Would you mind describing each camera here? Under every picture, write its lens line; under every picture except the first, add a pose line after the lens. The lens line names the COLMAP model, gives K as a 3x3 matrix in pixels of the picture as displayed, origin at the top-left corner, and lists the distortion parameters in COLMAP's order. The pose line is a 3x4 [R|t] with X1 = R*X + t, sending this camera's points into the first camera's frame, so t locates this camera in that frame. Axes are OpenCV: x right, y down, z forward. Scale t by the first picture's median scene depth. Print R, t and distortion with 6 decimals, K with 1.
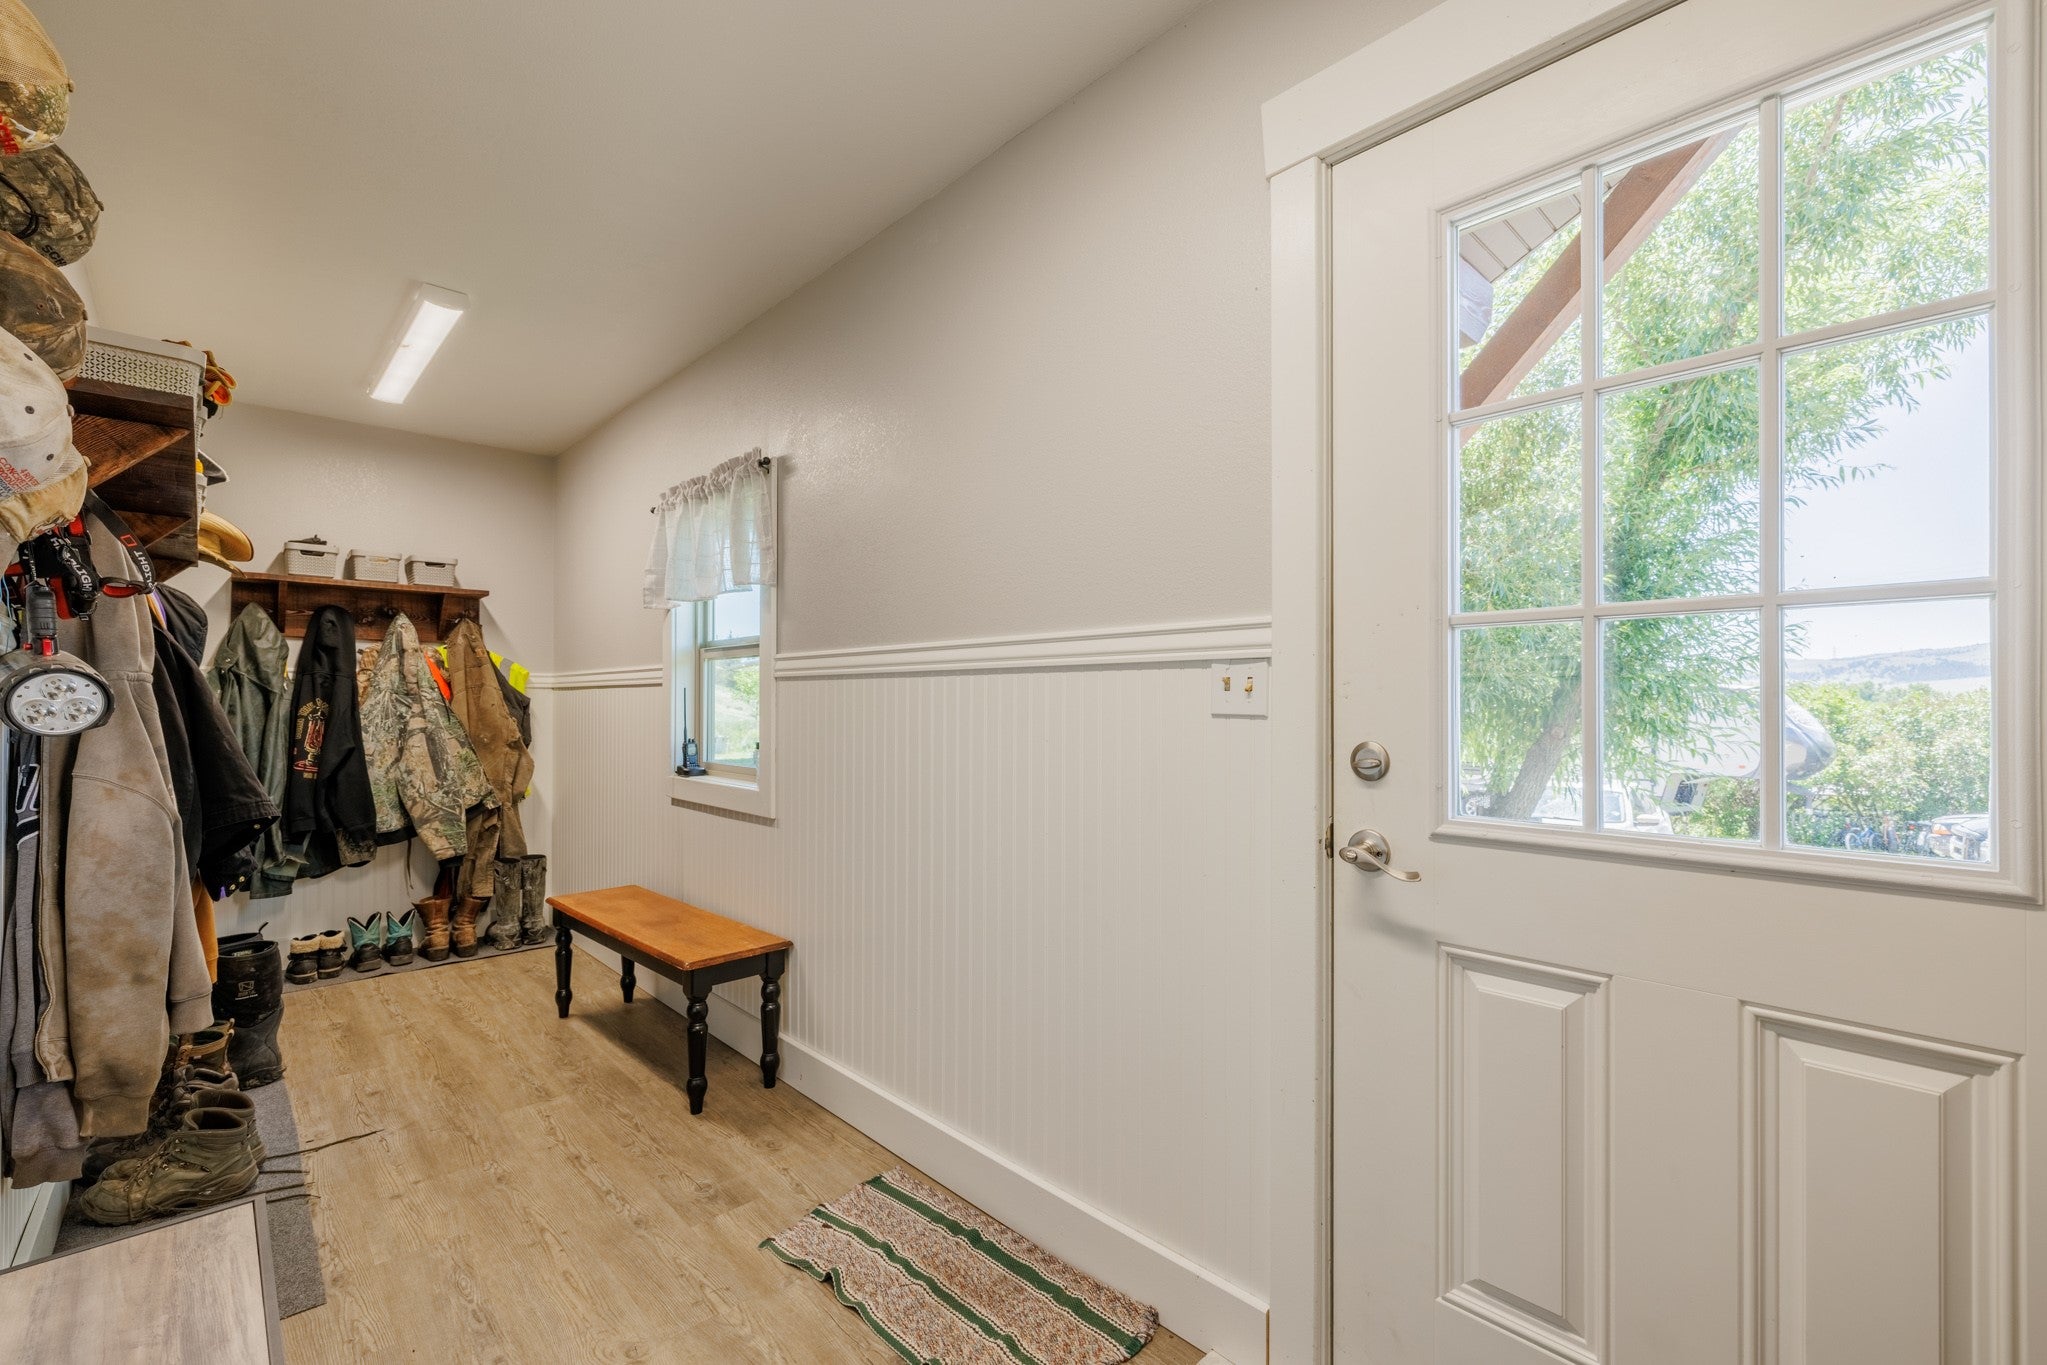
lens RADIAL K [[866.4, 0, 1024.7], [0, 866.4, 686.1], [0, 0, 1]] dist [0.000084, 0.000147]
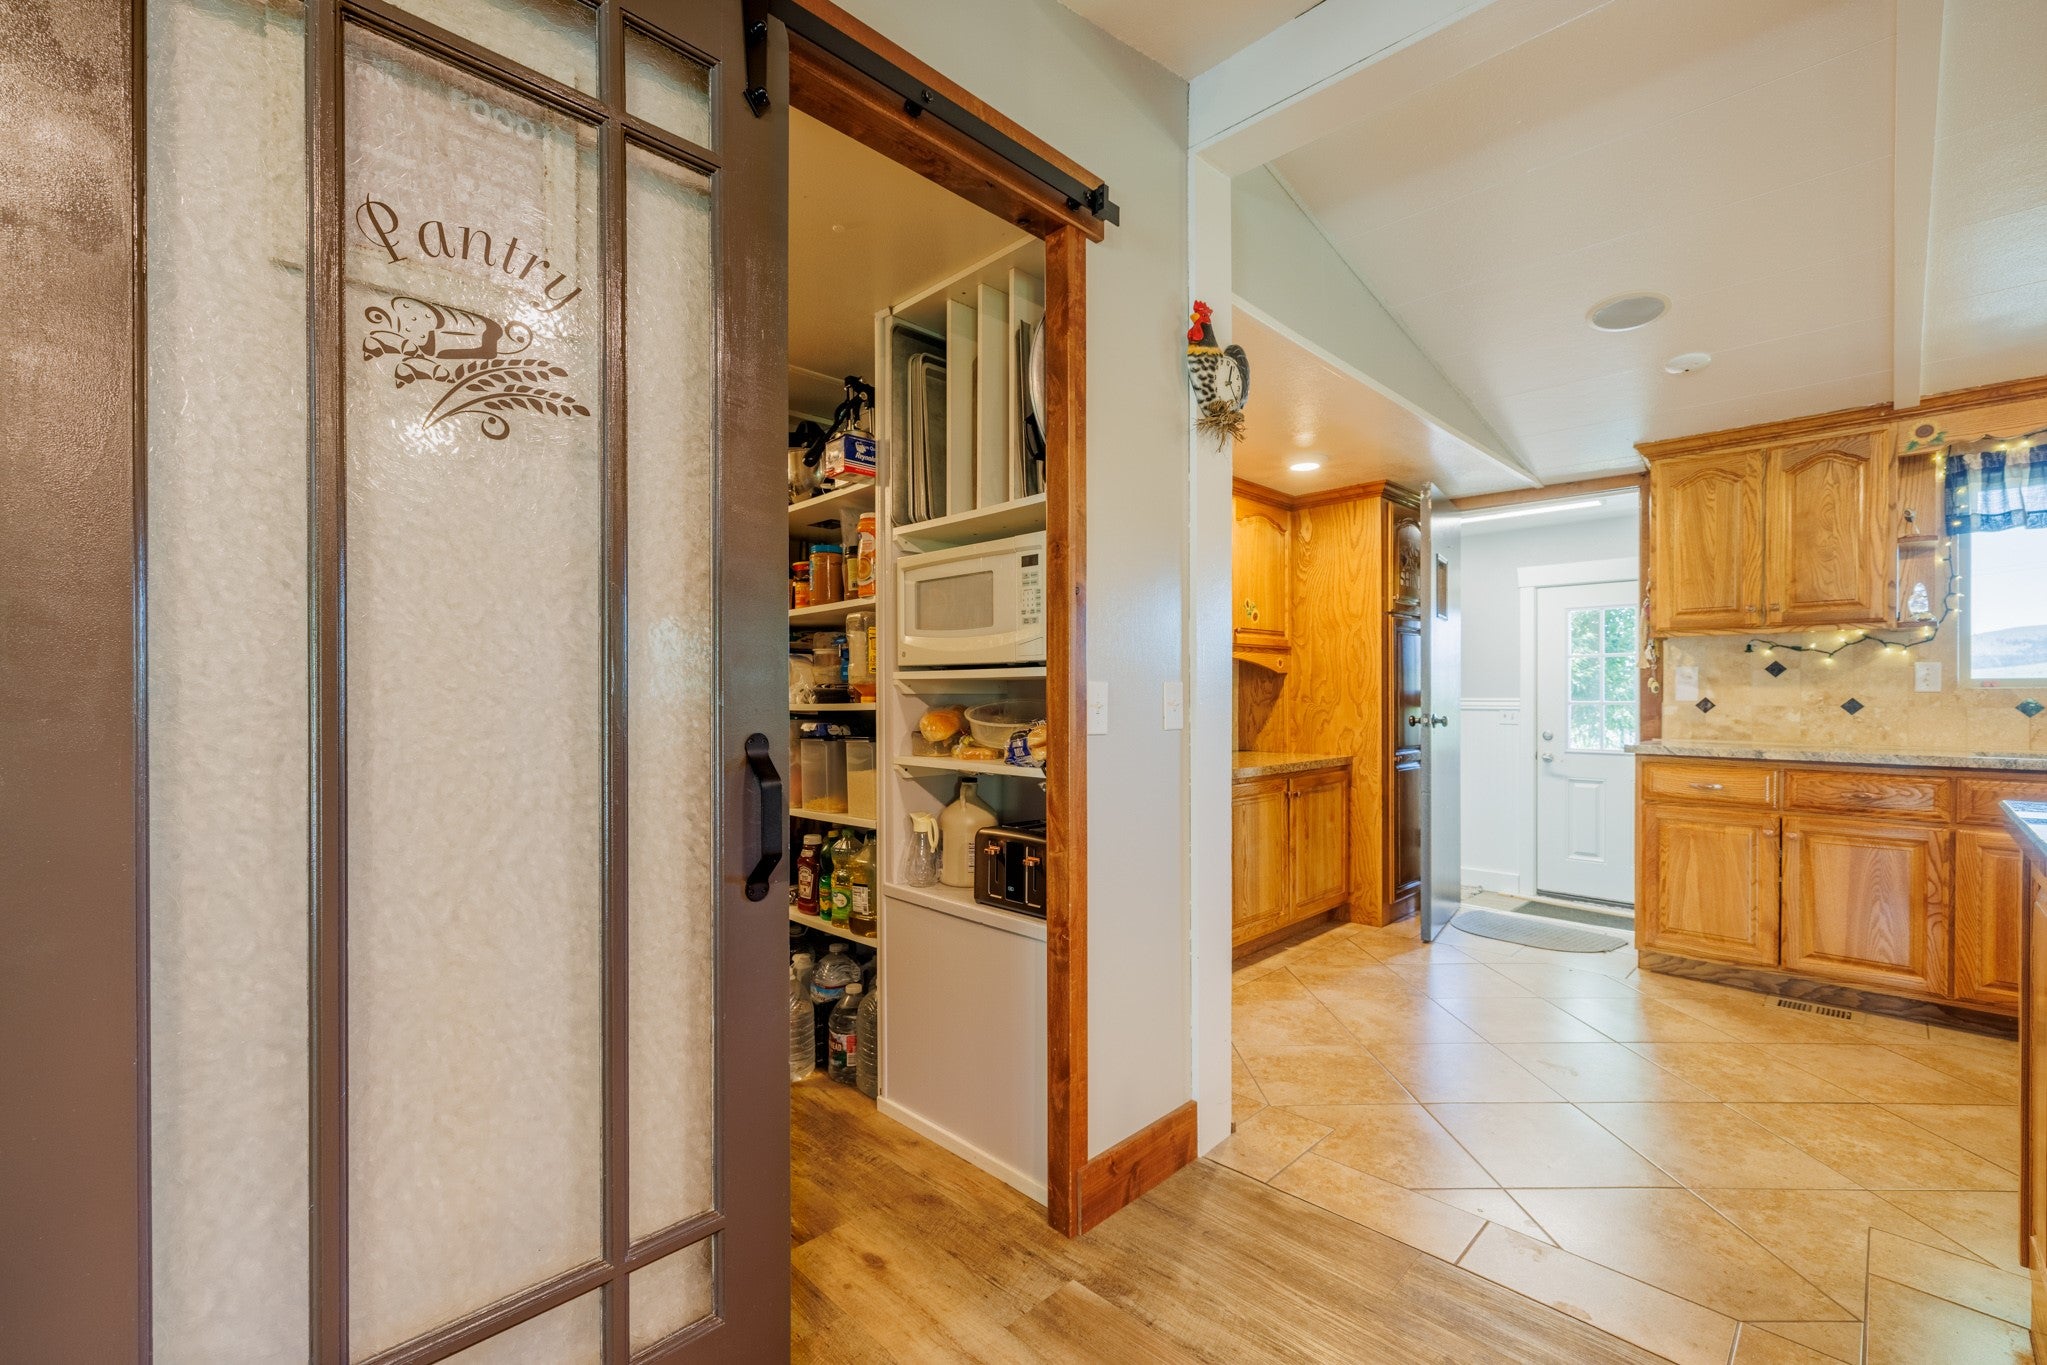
lens RADIAL K [[866.4, 0, 1029.4], [0, 866.4, 687.6], [0, 0, 1]] dist [0.000084, 0.000147]
pose [[0.999688, -0.002178, 0.024894, -2.061281], [0.002044, 0.999983, 0.005410, -0.159996], [-0.024906, -0.005358, 0.999675, -2.905272]]
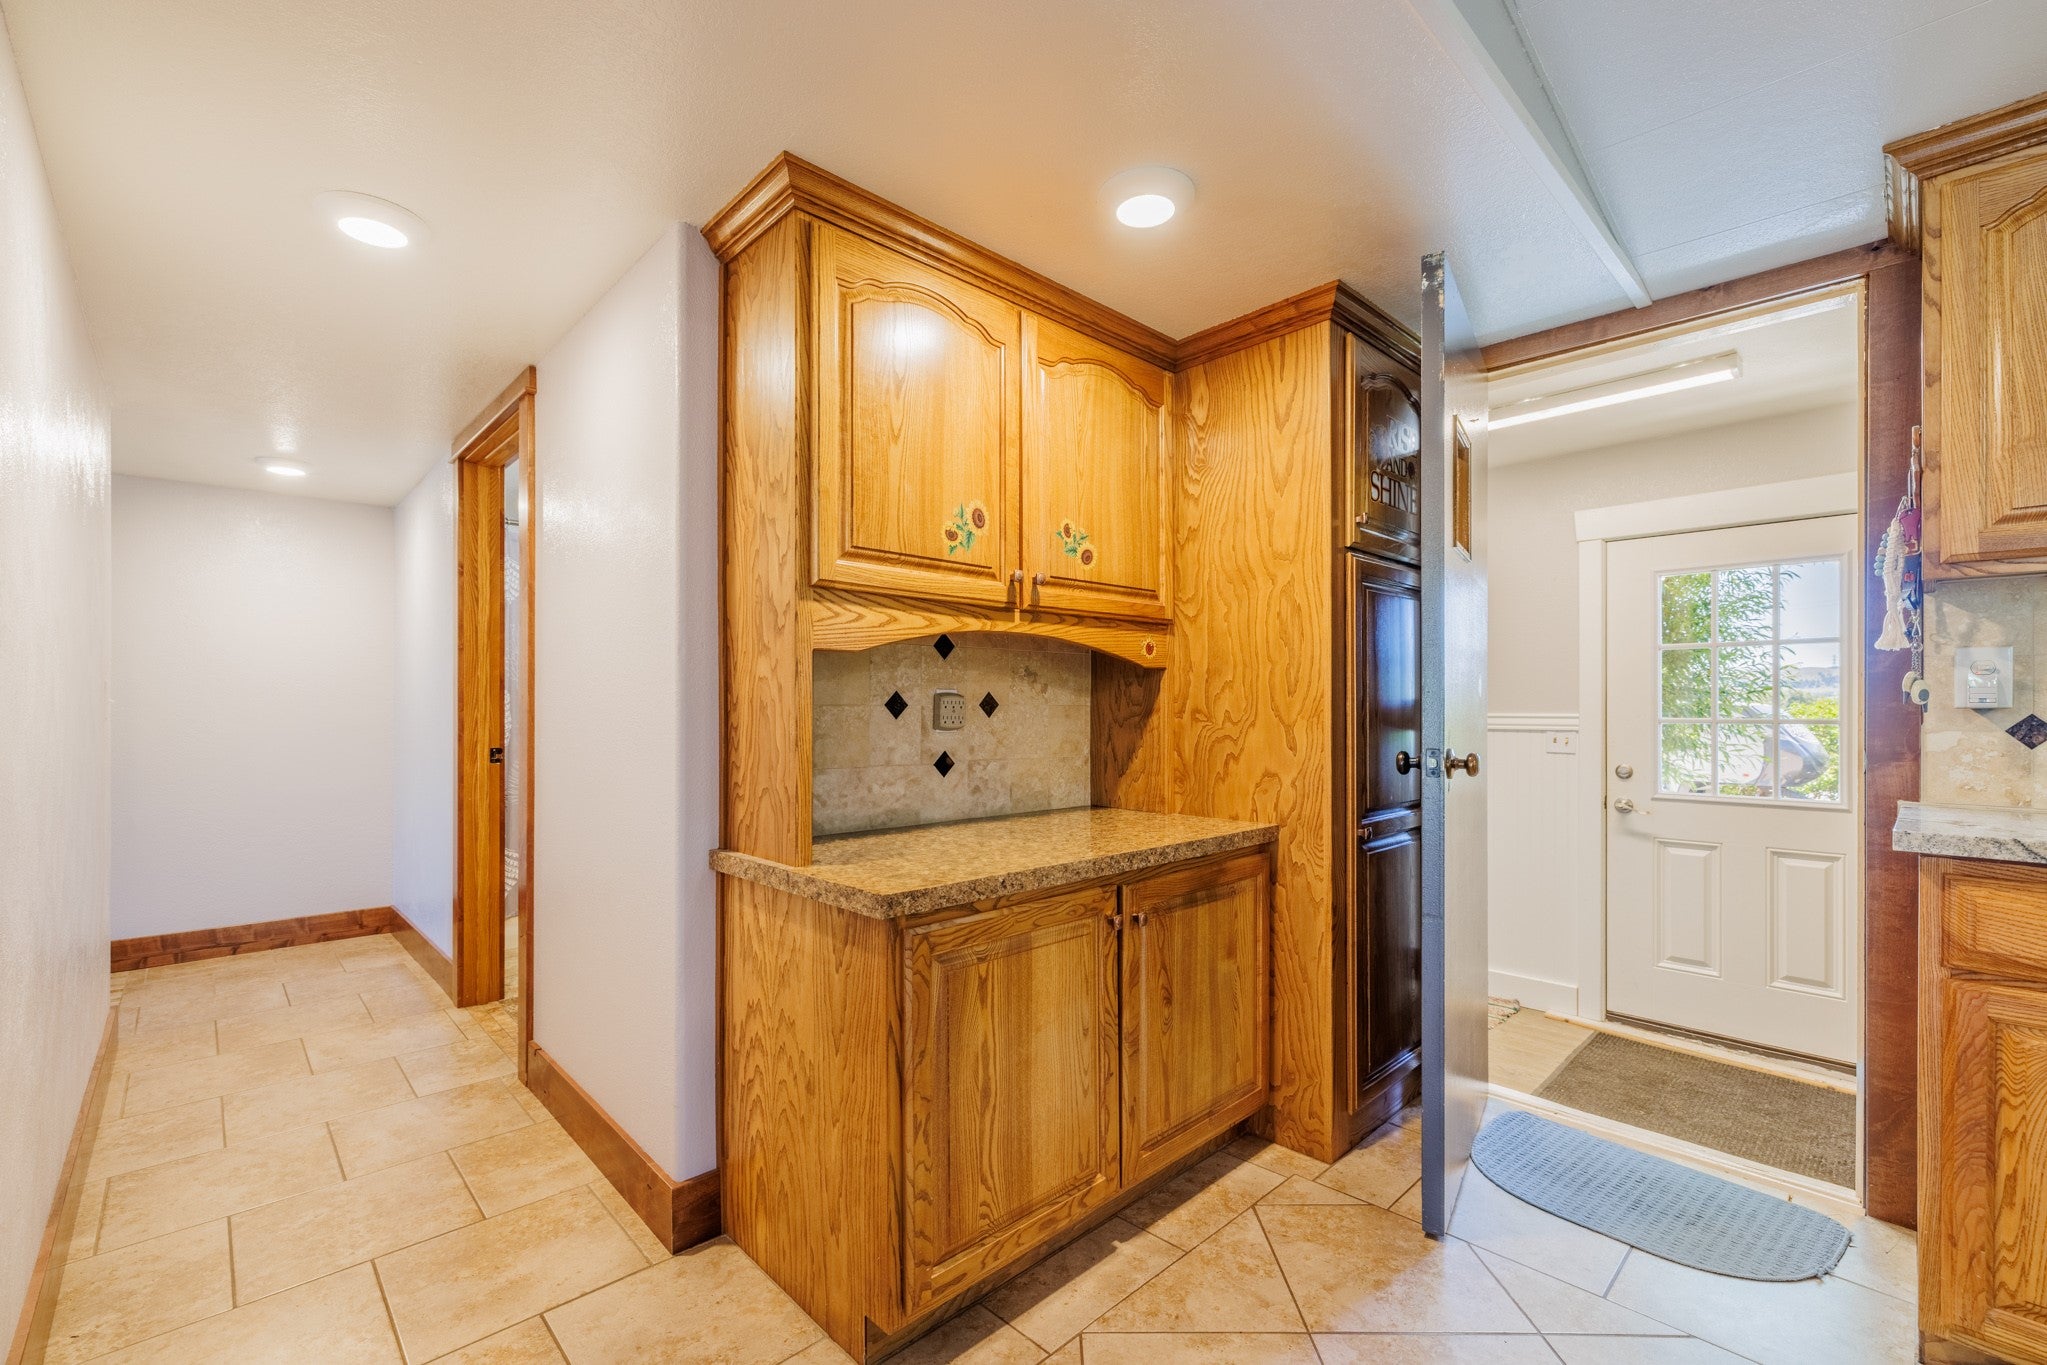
lens RADIAL K [[866.4, 0, 1027.7], [0, 866.4, 697.4], [0, 0, 1]] dist [0.000084, 0.000147]
pose [[0.999997, -0.001372, 0.002152, -1.354327], [0.001368, 0.999997, 0.002193, -0.140449], [-0.002155, -0.002190, 0.999995, -1.556073]]
